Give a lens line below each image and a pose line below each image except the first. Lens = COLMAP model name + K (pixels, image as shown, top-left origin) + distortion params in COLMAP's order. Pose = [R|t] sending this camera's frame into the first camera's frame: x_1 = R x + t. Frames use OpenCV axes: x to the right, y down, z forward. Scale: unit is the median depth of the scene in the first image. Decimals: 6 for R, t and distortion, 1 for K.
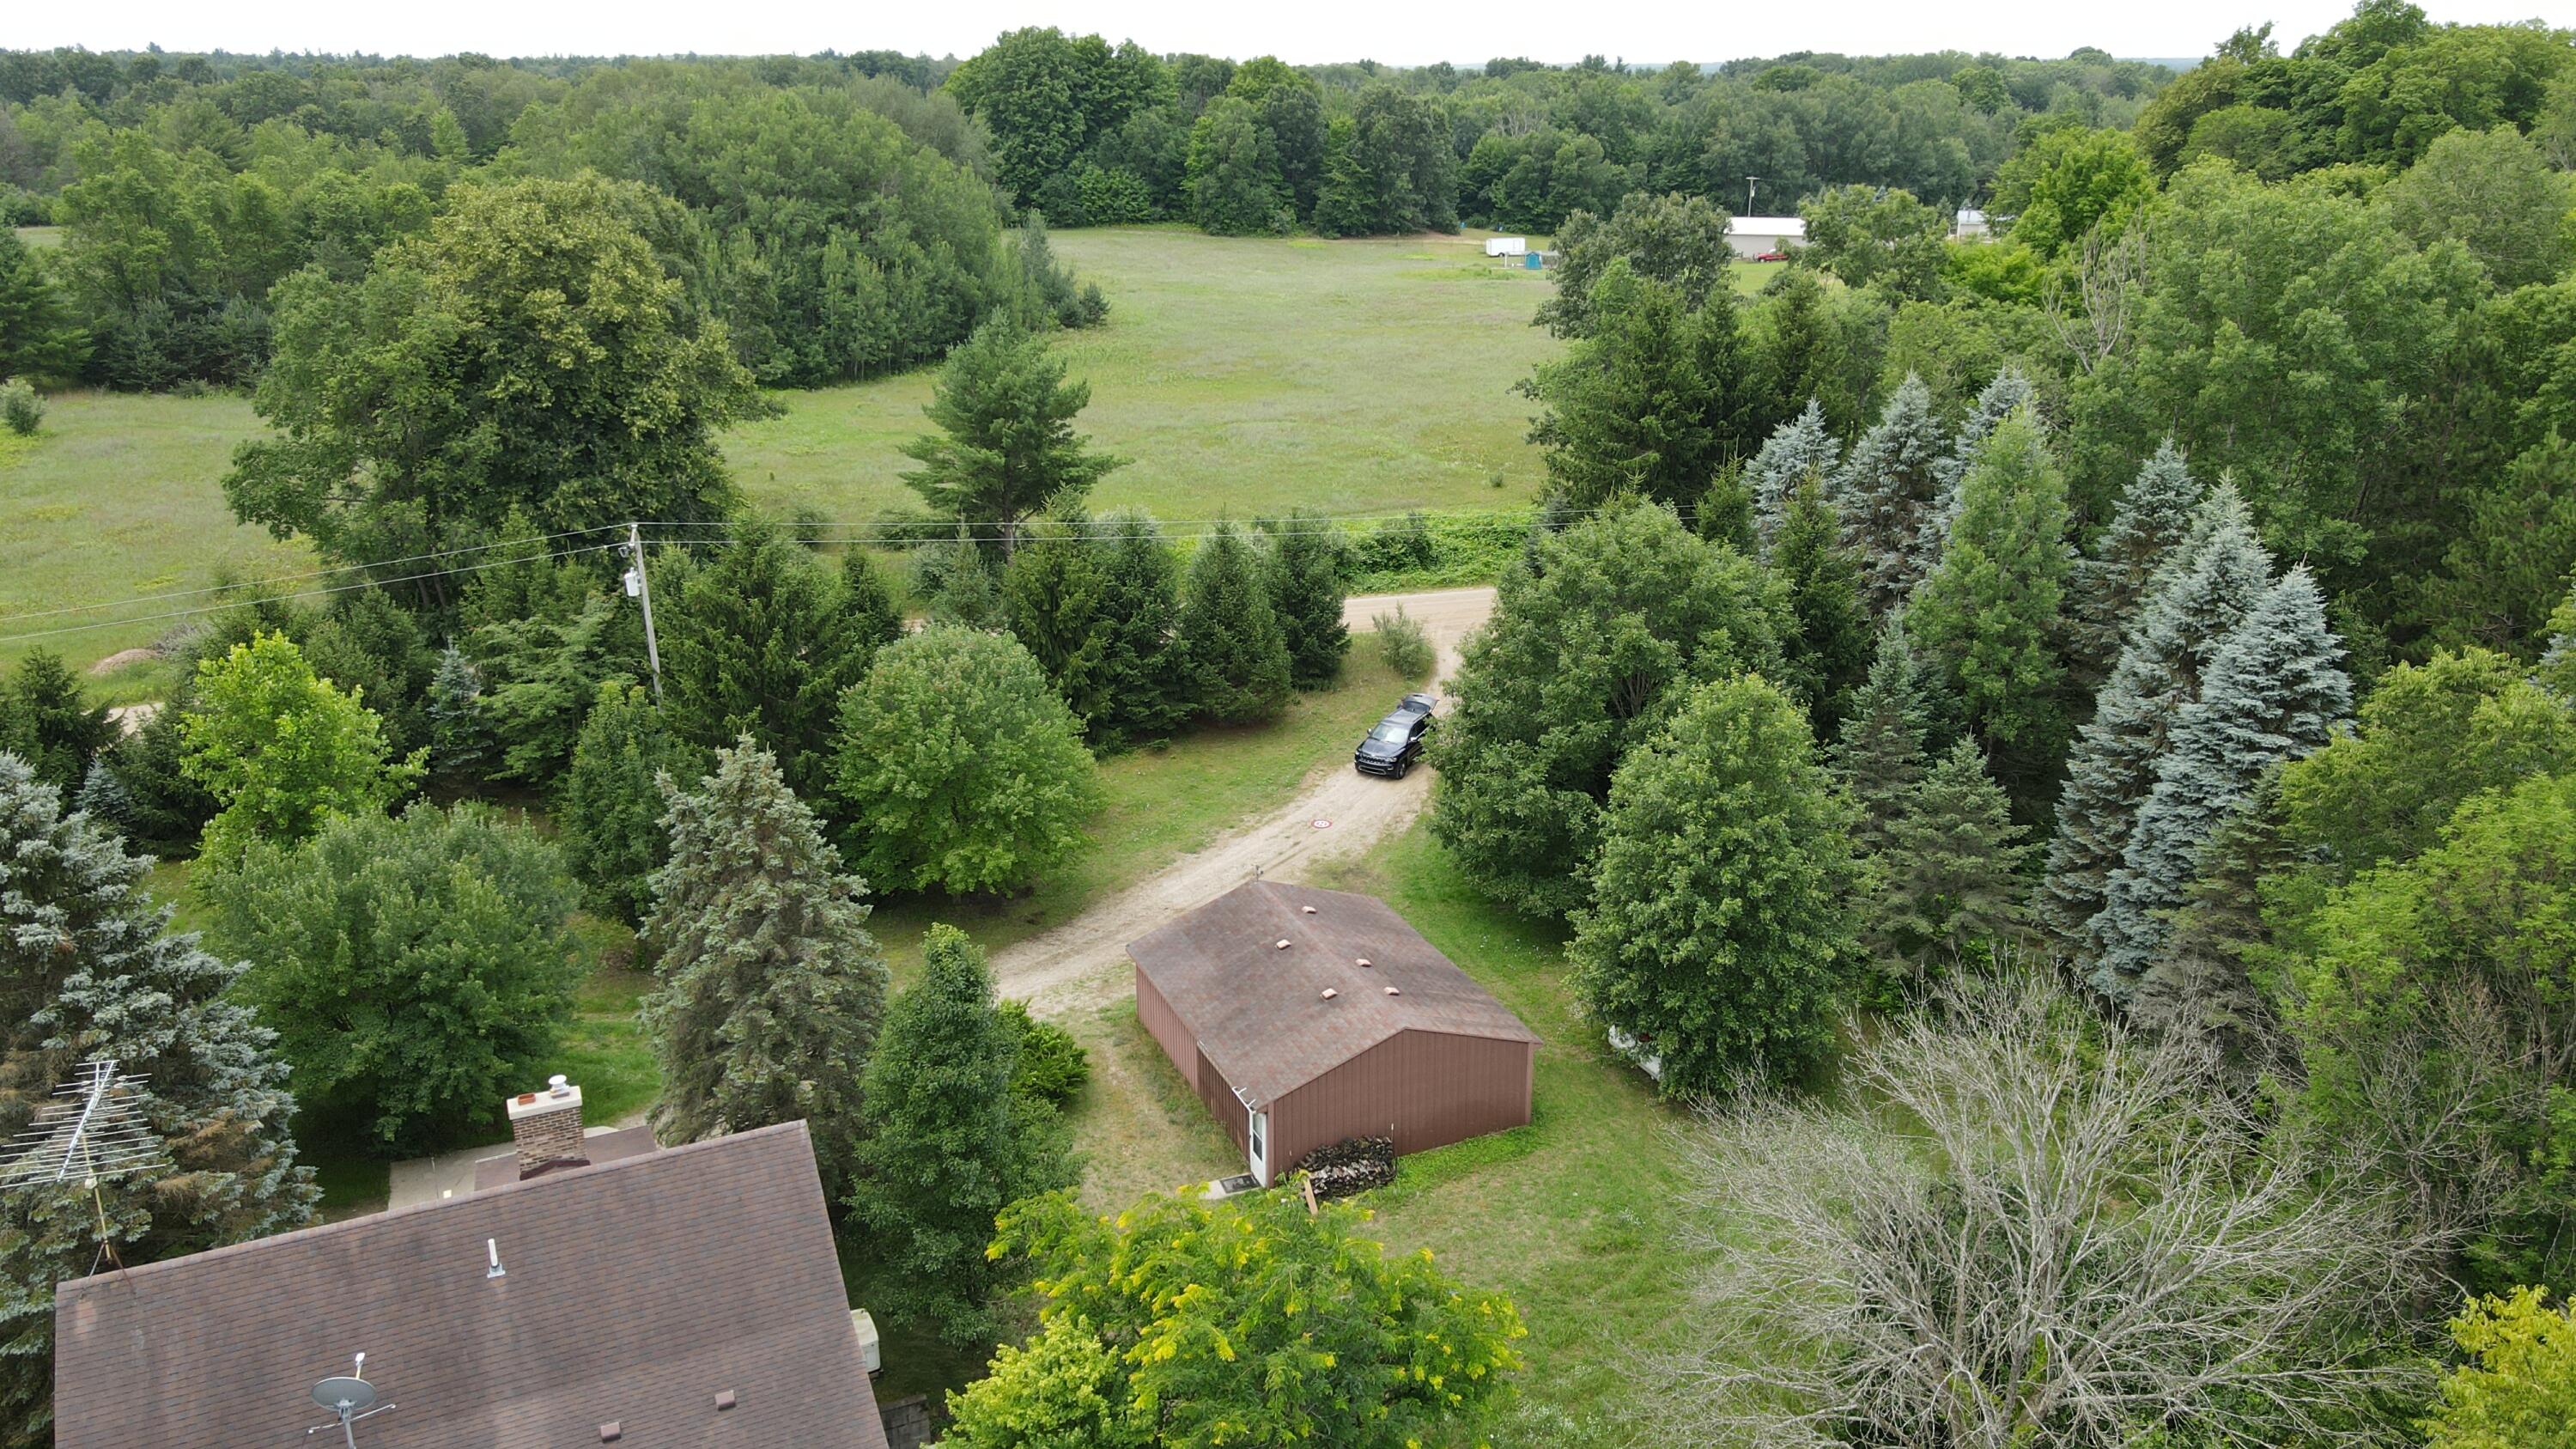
lens RADIAL K [[1946.1, 0, 1347.7], [0, 1946.1, 707.0], [0, 0, 1]] dist [-0.001326, 0.008577]
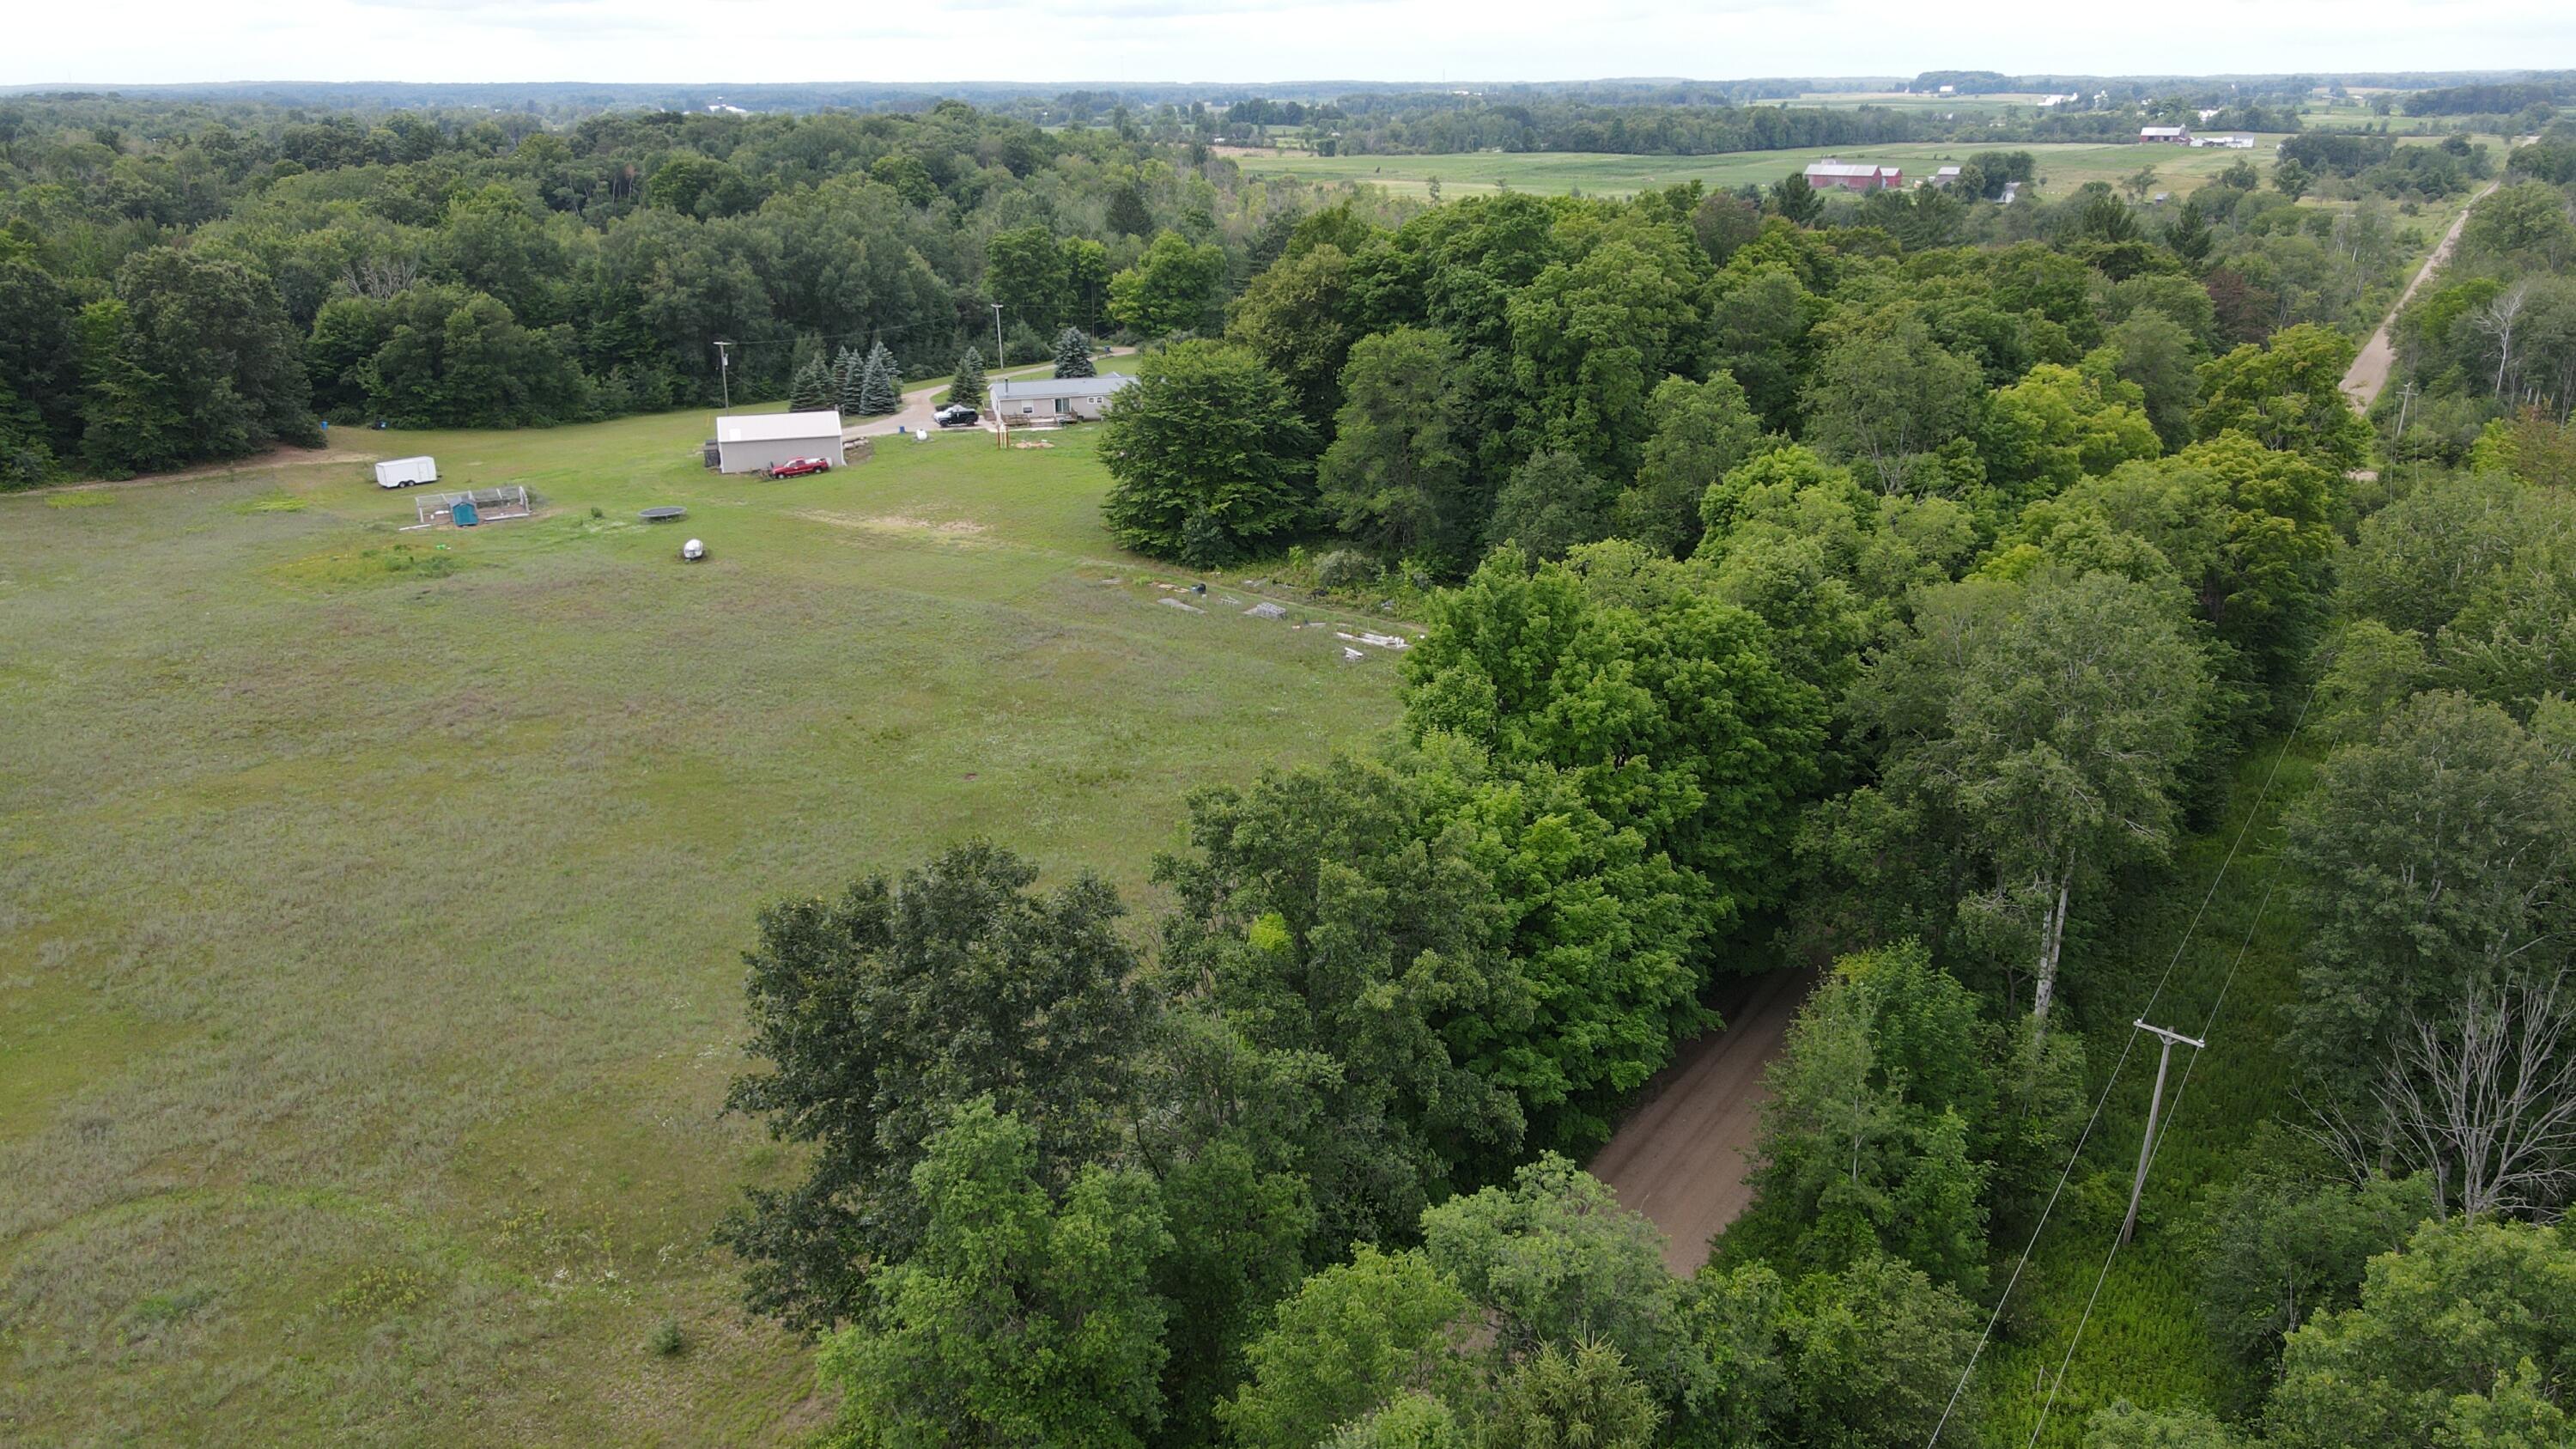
lens RADIAL K [[1904.8, 0, 1300.6], [0, 1904.8, 716.1], [0, 0, 1]] dist [0.028757, 0.001750]
pose [[0.854576, -0.169693, 0.490821, -0.000242], [0.168611, 0.984570, 0.046827, -0.112528], [-0.491193, 0.042741, 0.870001, 0.196962]]
